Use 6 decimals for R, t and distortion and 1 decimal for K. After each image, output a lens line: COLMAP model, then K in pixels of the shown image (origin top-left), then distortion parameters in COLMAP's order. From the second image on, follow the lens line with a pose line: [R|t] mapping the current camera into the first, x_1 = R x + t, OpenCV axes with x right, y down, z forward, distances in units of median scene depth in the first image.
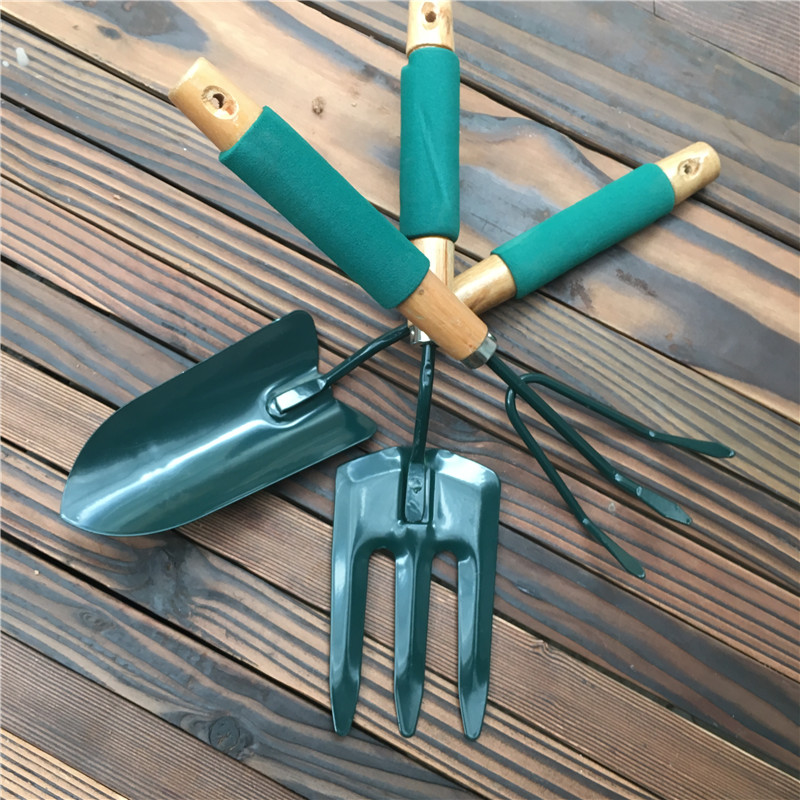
lens RADIAL K [[927.0, 0, 397.0], [0, 927.0, 391.4], [0, 0, 1]] dist [0.088597, -0.158960]
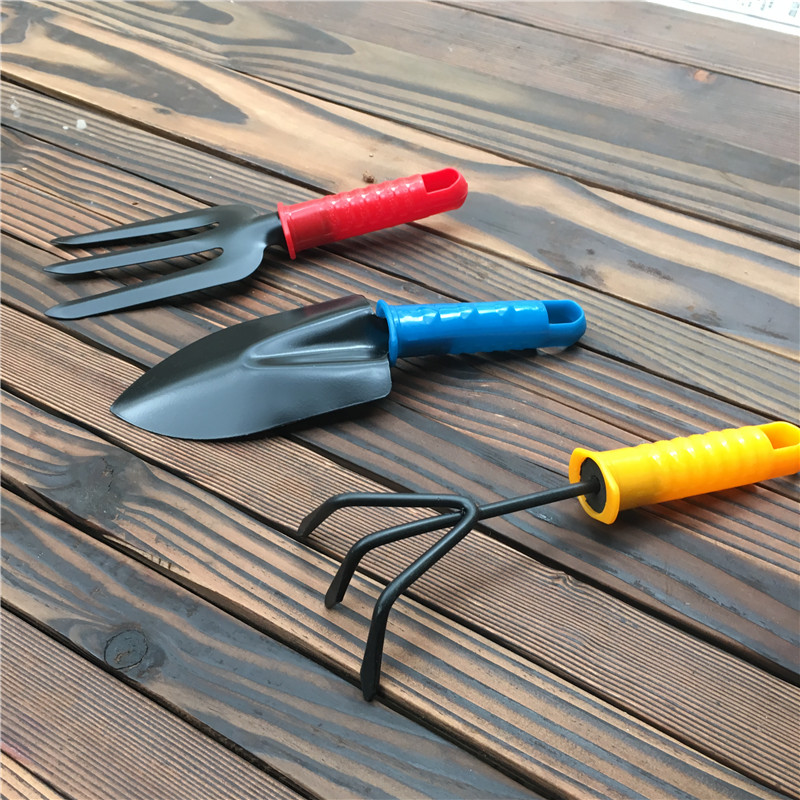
lens RADIAL K [[927.0, 0, 397.0], [0, 927.0, 391.4], [0, 0, 1]] dist [0.088597, -0.158960]
pose [[0.998148, 0.040110, -0.045741, 0.046058], [-0.058913, 0.824857, -0.562264, 0.552676], [0.015177, 0.563917, 0.825692, 0.272528]]
